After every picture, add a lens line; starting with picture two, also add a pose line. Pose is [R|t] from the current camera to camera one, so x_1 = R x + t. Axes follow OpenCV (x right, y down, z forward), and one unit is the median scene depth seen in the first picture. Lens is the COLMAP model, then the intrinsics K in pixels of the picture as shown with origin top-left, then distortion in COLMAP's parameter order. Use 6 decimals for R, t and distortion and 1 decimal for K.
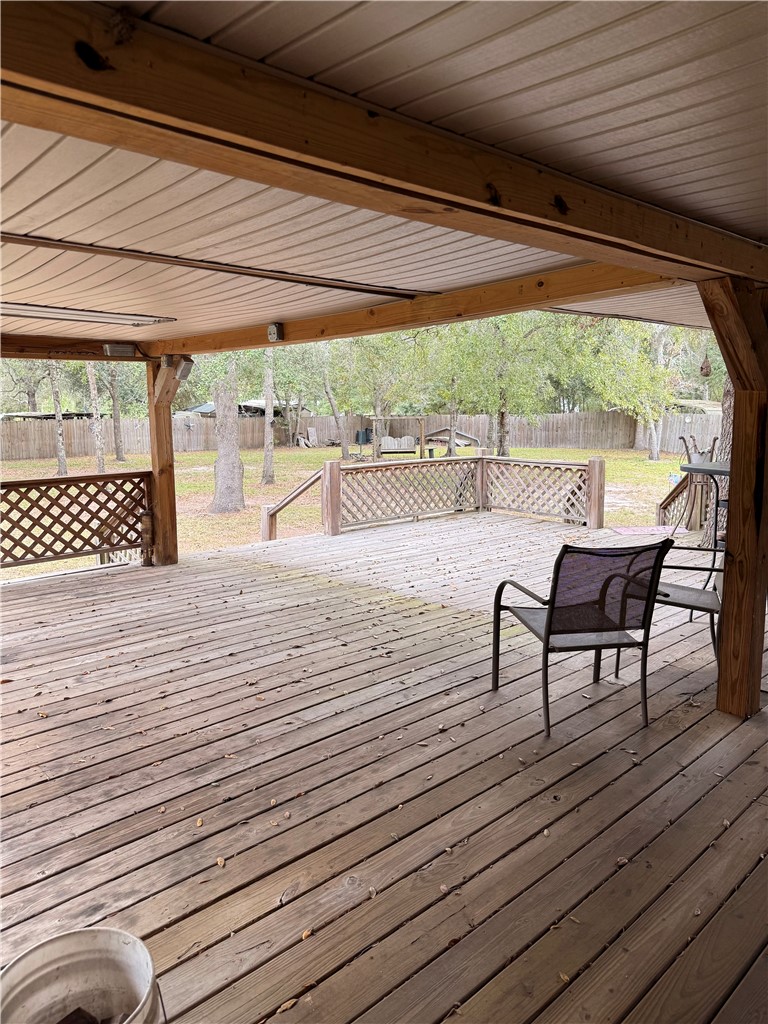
lens RADIAL K [[737.7, 0, 381.5], [0, 737.7, 515.6], [0, 0, 1]] dist [0.034180, -0.018915]
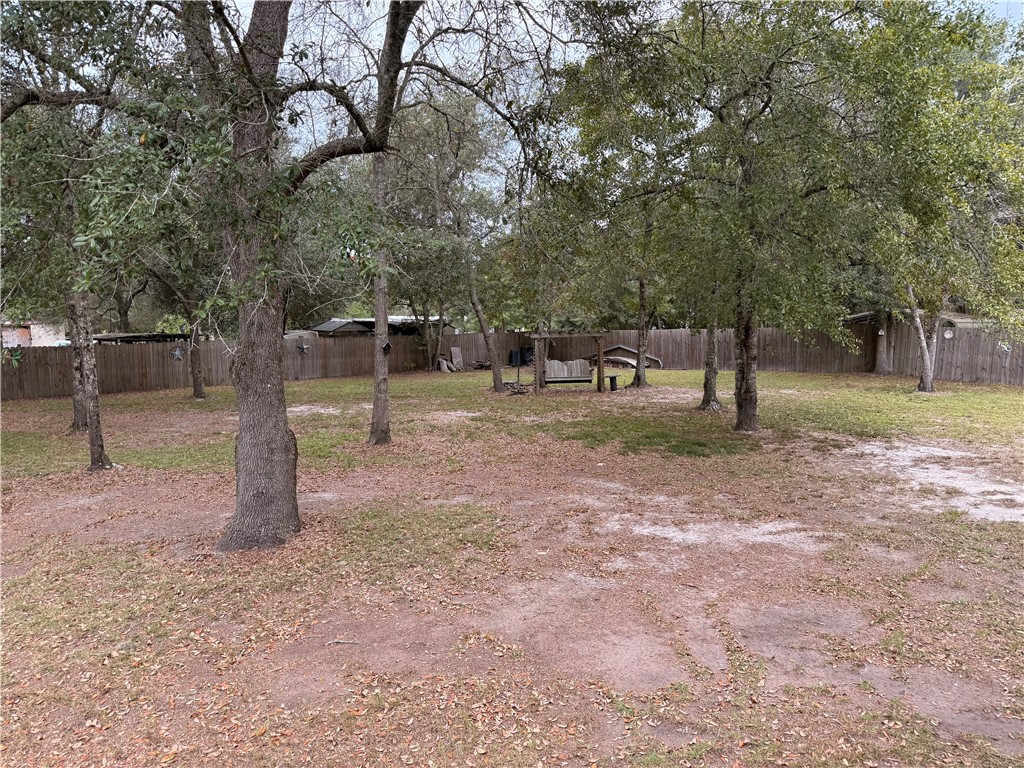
lens RADIAL K [[737.7, 0, 519.0], [0, 737.7, 384.3], [0, 0, 1]] dist [0.034180, -0.018915]
pose [[0.999837, -0.009147, -0.015553, -0.012983], [0.008163, 0.998030, -0.062208, -0.029852], [0.016091, 0.062071, 0.997942, 0.204190]]
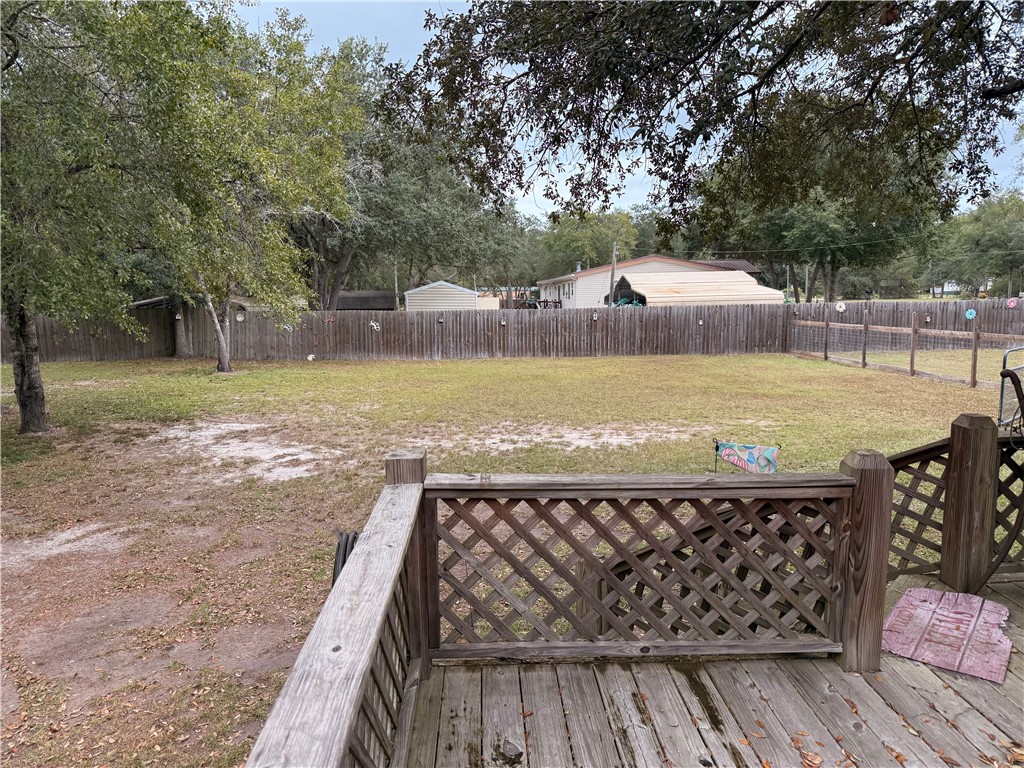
lens RADIAL K [[737.7, 0, 516.0], [0, 737.7, 386.7], [0, 0, 1]] dist [0.034180, -0.018915]
pose [[0.655560, -0.102768, 0.748118, -0.008979], [0.126428, 0.991650, 0.025436, -0.030261], [-0.744485, 0.077908, 0.663078, 0.199645]]
